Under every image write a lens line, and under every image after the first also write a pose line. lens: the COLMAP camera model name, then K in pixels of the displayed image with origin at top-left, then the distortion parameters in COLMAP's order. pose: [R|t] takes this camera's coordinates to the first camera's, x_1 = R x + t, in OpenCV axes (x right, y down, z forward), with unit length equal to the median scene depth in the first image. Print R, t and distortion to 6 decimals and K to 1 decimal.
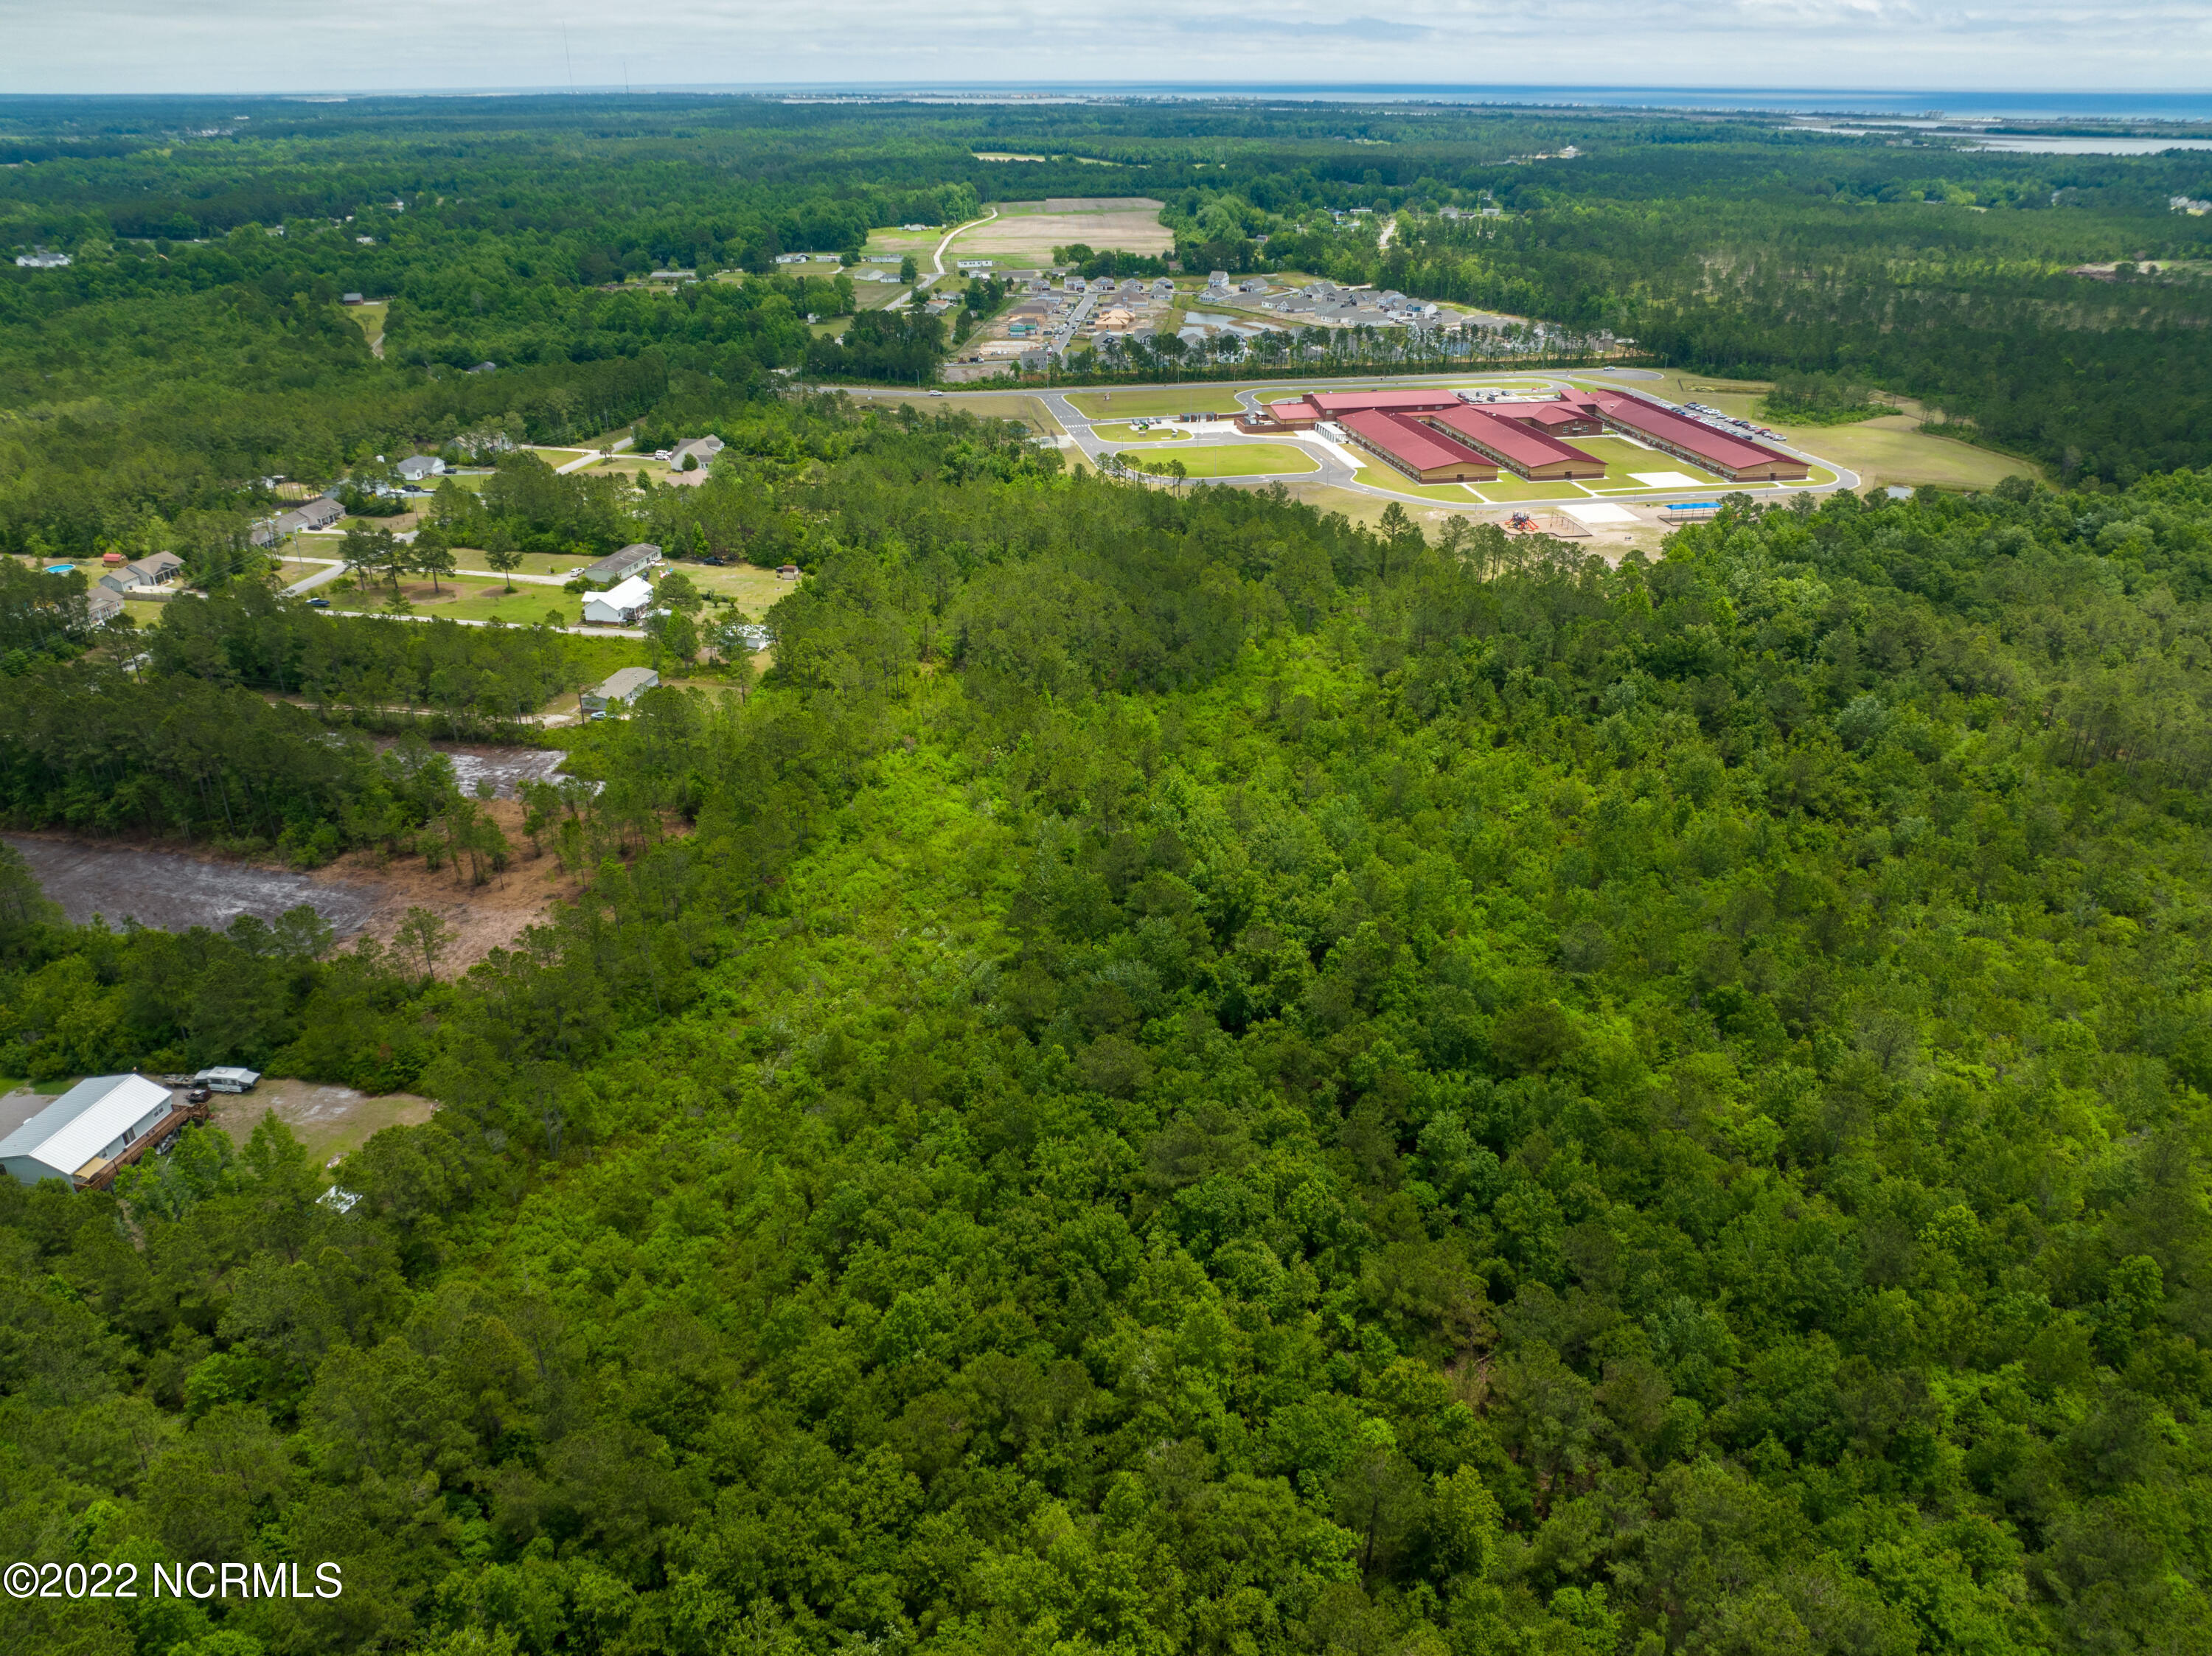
lens RADIAL K [[1568.4, 0, 1101.7], [0, 1568.4, 829.5], [0, 0, 1]] dist [-0.048374, 0.020256]
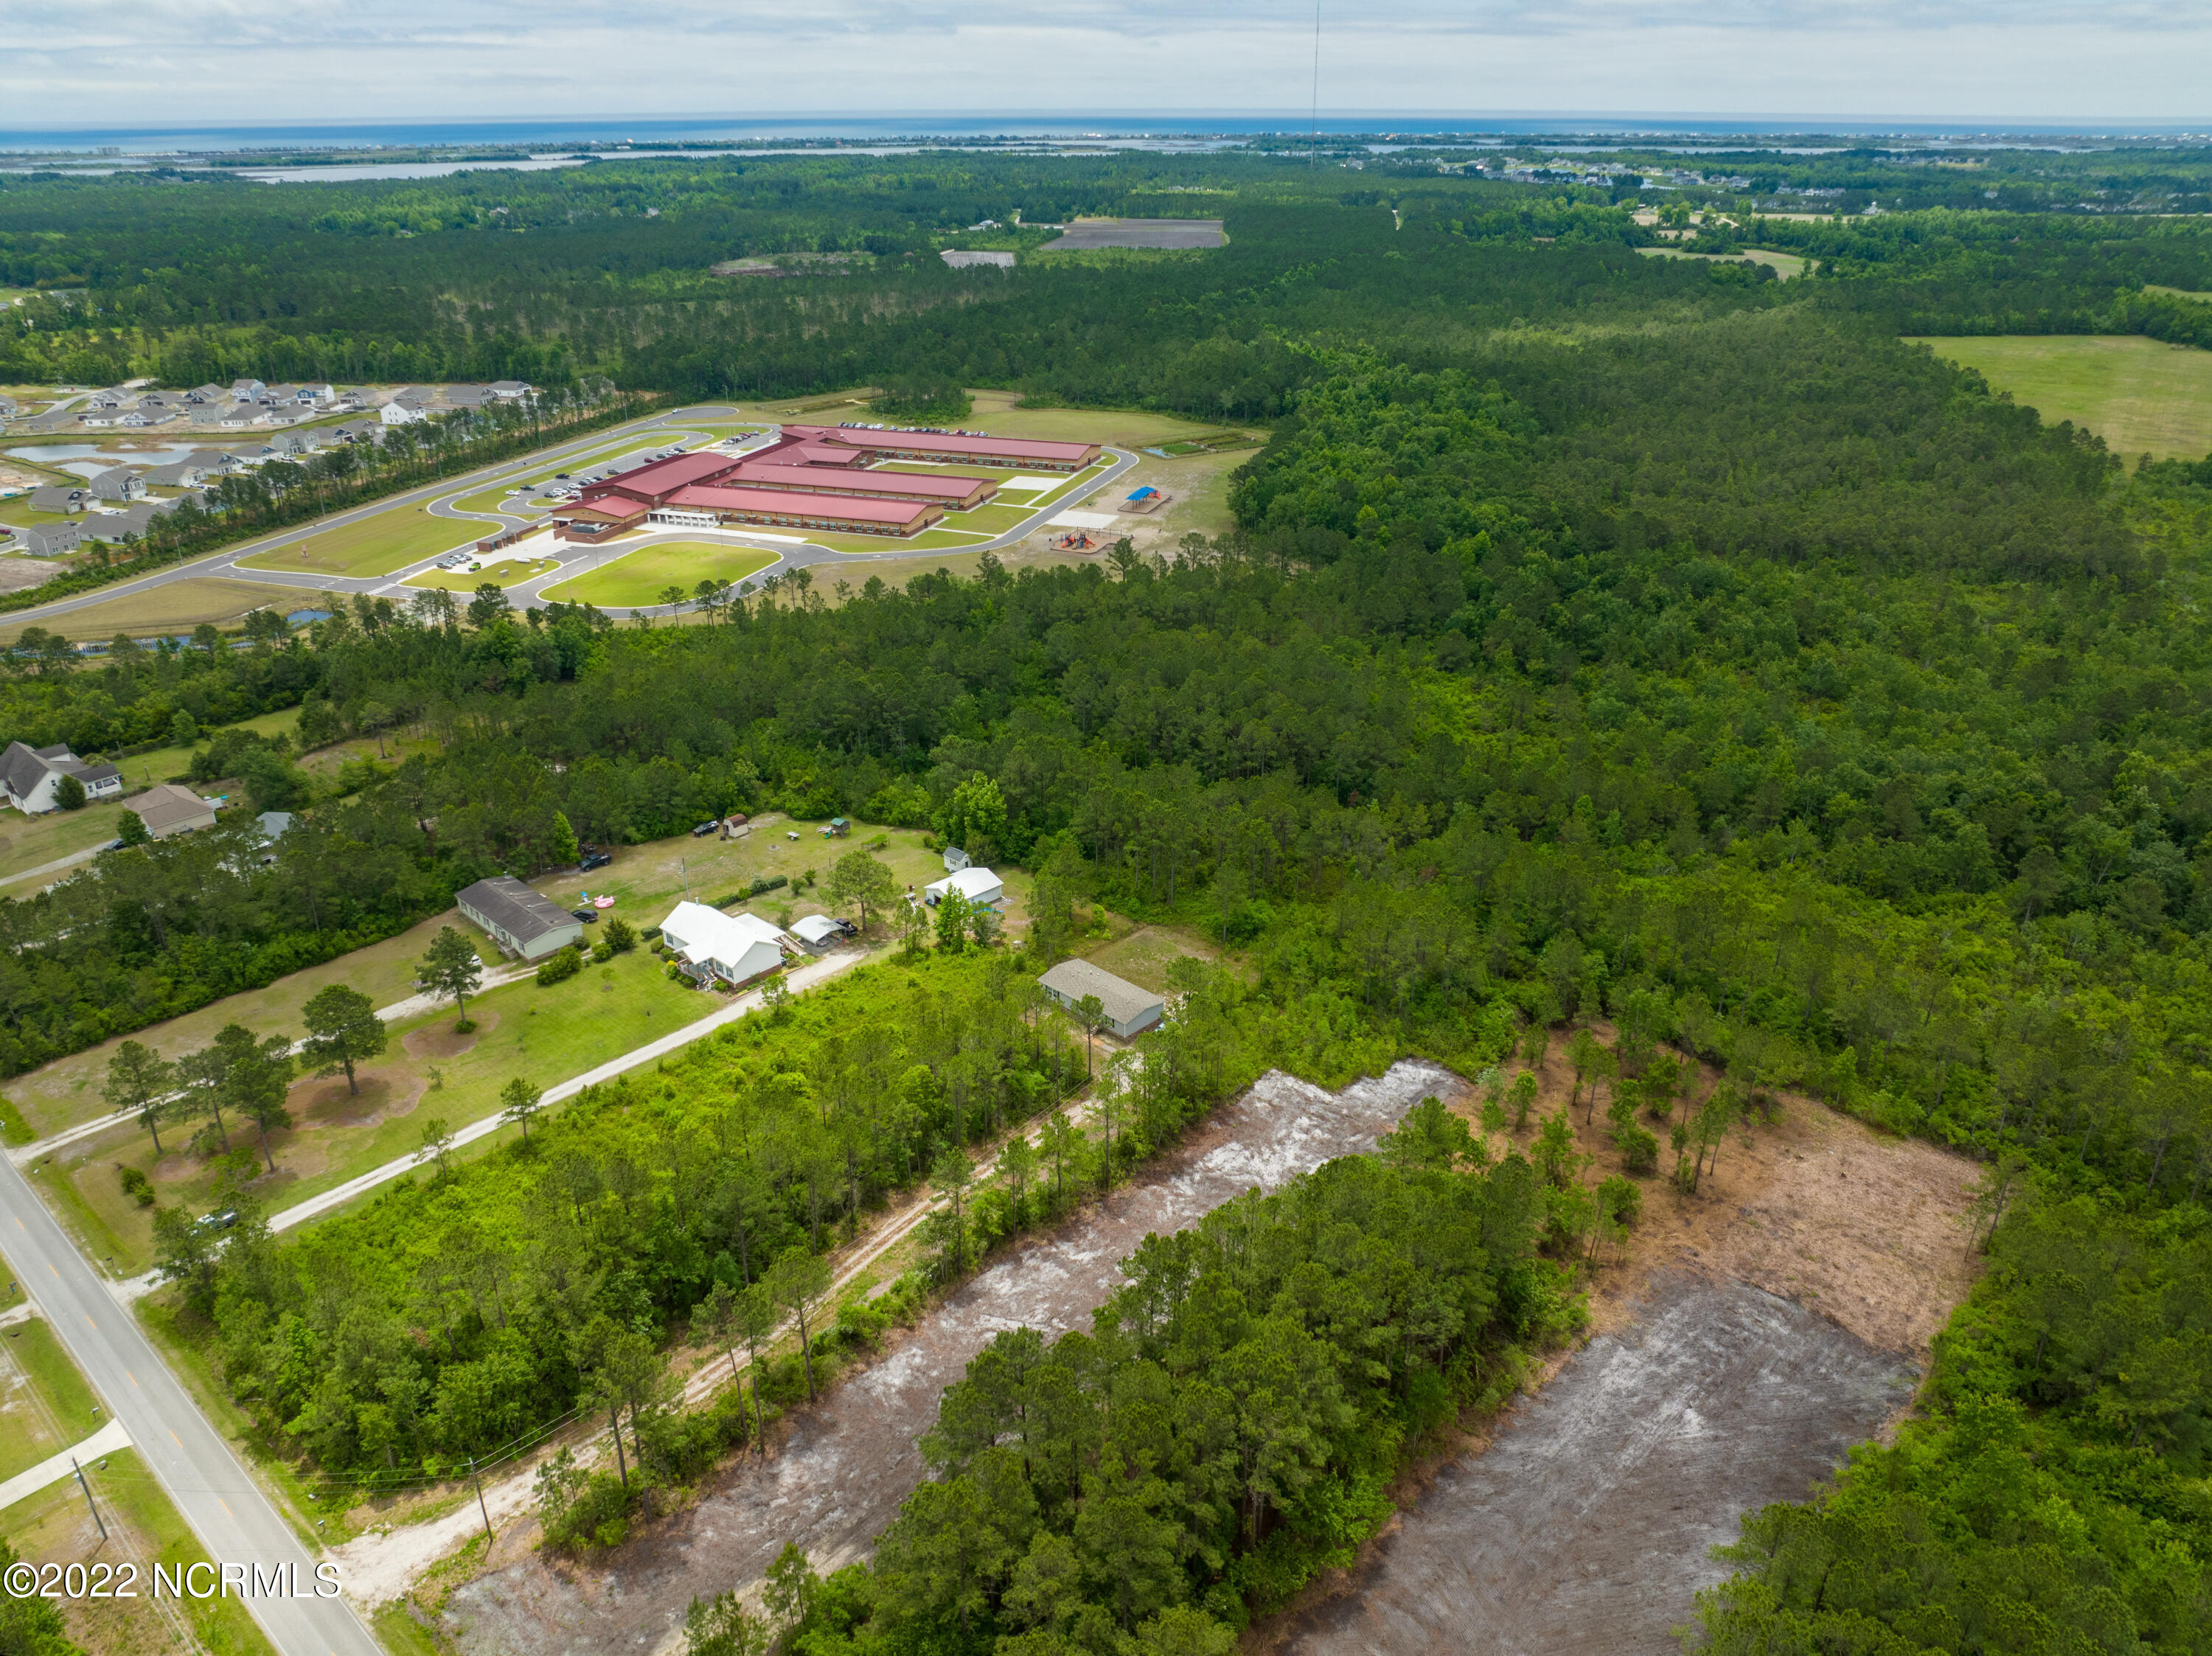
lens RADIAL K [[1568.4, 0, 1106.1], [0, 1568.4, 843.7], [0, 0, 1]] dist [-0.048374, 0.020256]
pose [[0.497152, -0.371322, 0.784194, -0.563844], [0.379913, 0.905714, 0.188011, -0.191537], [-0.780068, 0.204456, 0.591347, 0.395996]]
